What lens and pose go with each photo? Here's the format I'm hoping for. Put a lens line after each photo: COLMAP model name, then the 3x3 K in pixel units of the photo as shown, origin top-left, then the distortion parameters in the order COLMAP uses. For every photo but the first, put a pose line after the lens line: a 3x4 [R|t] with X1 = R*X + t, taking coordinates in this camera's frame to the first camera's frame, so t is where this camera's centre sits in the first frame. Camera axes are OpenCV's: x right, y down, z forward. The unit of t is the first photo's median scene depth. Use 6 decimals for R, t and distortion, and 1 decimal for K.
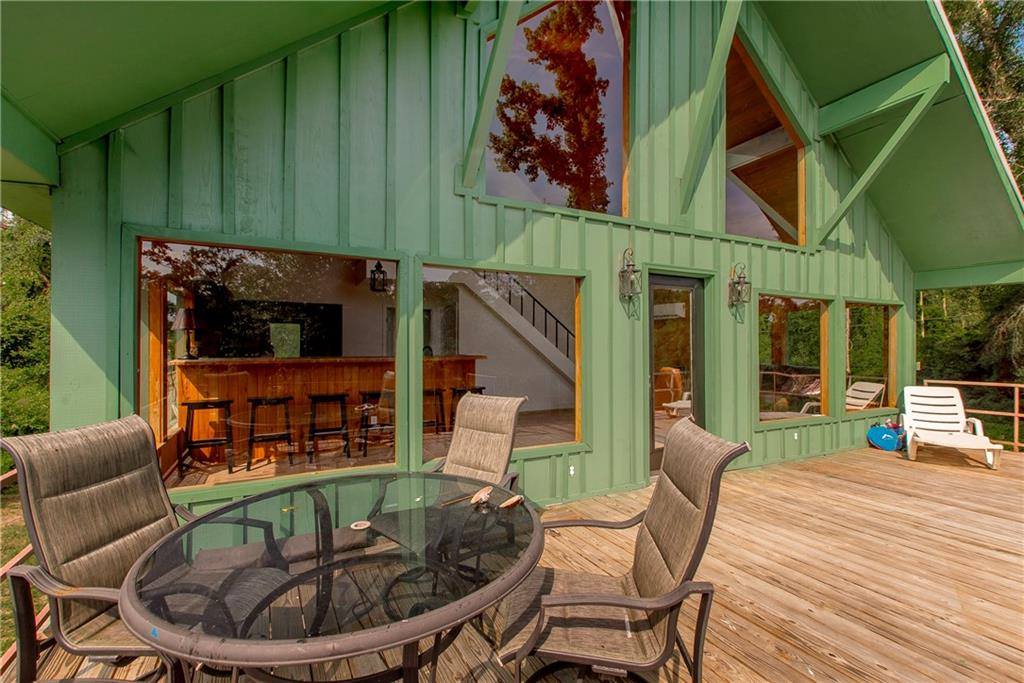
lens RADIAL K [[465.6, 0, 510.7], [0, 465.6, 348.2], [0, 0, 1]] dist [0.018525, -0.000196]
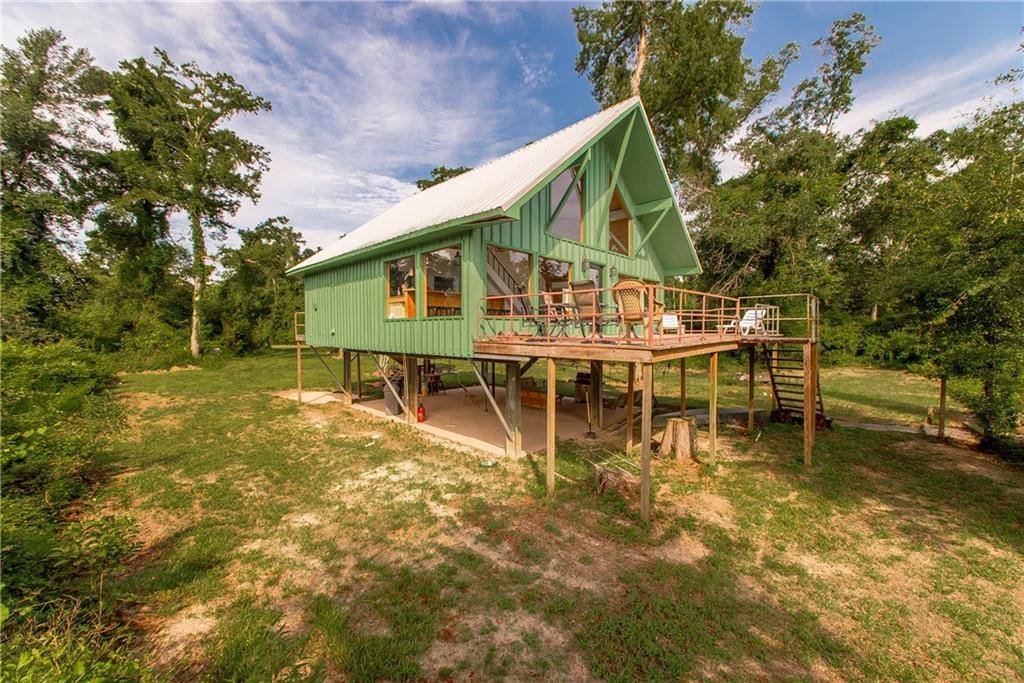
lens RADIAL K [[387.1, 0, 509.2], [0, 387.1, 335.0], [0, 0, 1]] dist [0.004817, -0.001750]
pose [[0.950728, -0.001591, 0.310023, -0.760698], [-0.005715, 0.999727, 0.022657, 0.196352], [-0.309974, -0.023313, 0.950459, -0.951546]]
